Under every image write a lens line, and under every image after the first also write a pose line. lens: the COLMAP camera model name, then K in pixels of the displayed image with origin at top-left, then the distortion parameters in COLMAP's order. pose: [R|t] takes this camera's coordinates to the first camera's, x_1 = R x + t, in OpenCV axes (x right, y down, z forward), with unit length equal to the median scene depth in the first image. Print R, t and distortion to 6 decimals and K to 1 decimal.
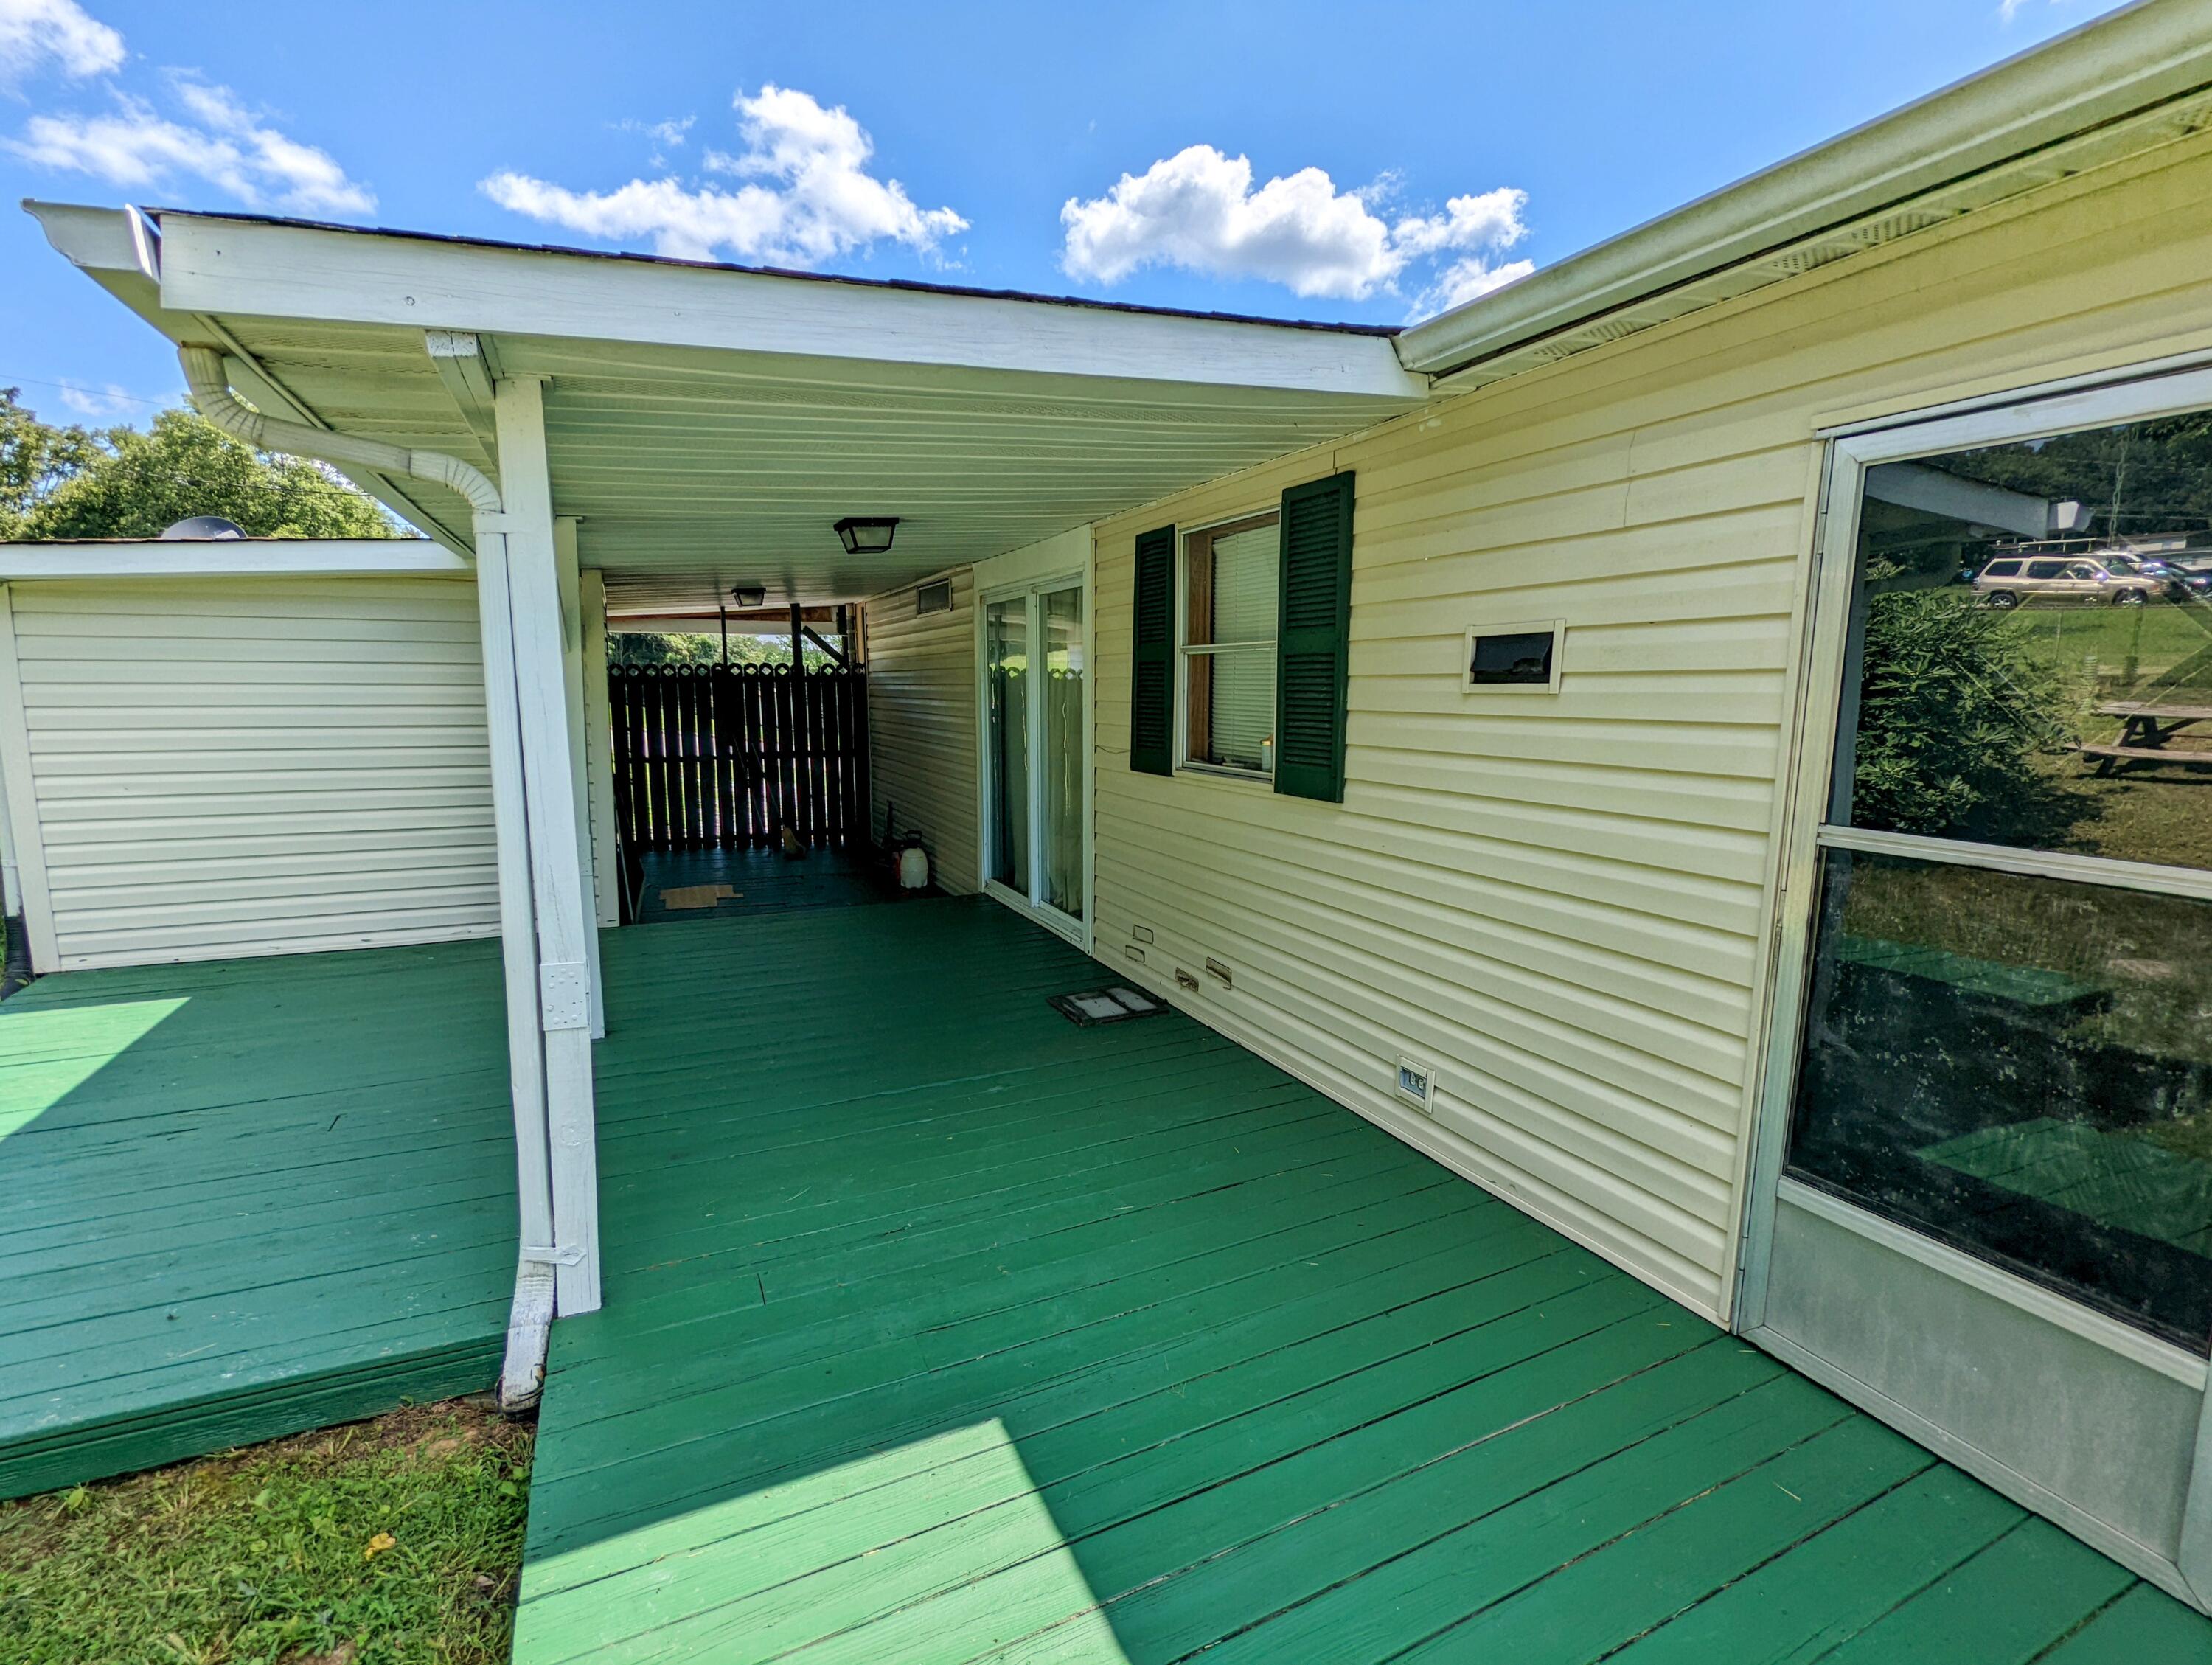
lens RADIAL K [[1053.3, 0, 1118.0], [0, 1053.3, 851.4], [0, 0, 1]] dist [-0.005145, -0.000004]
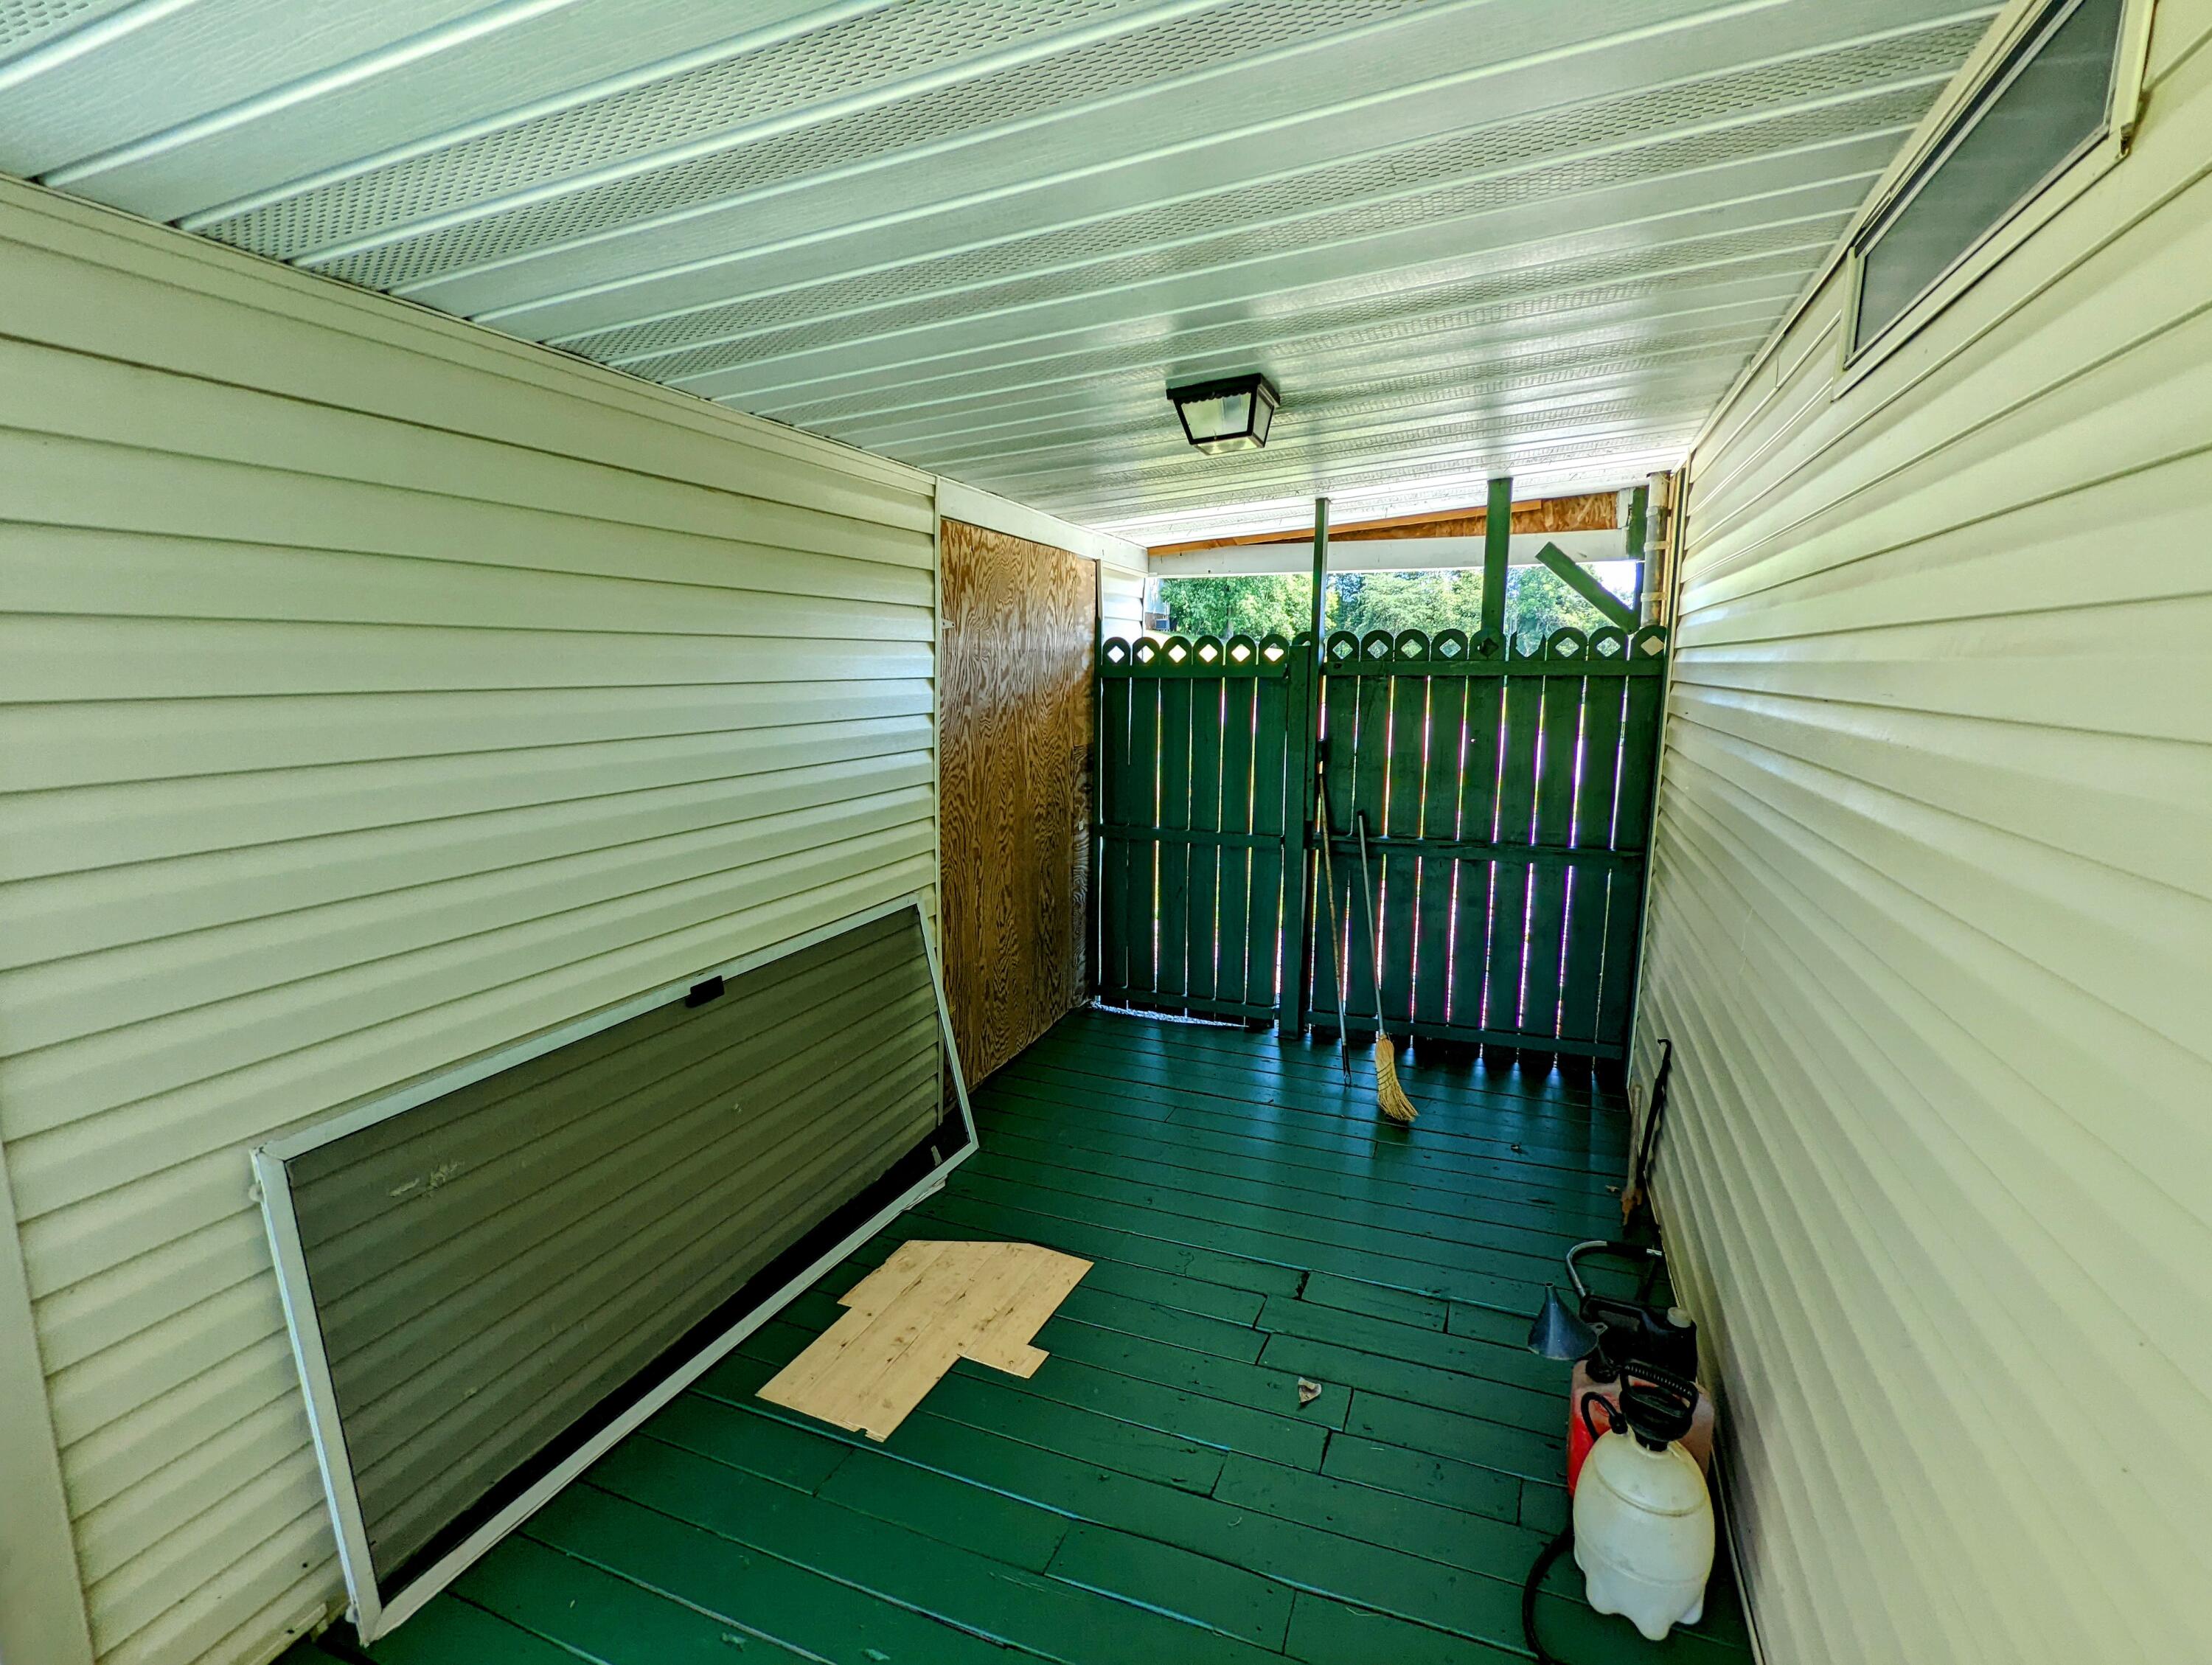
lens RADIAL K [[1053.3, 0, 1118.0], [0, 1053.3, 851.4], [0, 0, 1]] dist [-0.005145, -0.000004]
pose [[0.694789, 0.124469, -0.708361, -0.215021], [-0.111262, 0.991655, 0.065117, -0.212932], [0.710555, 0.033571, 0.702840, 1.263853]]
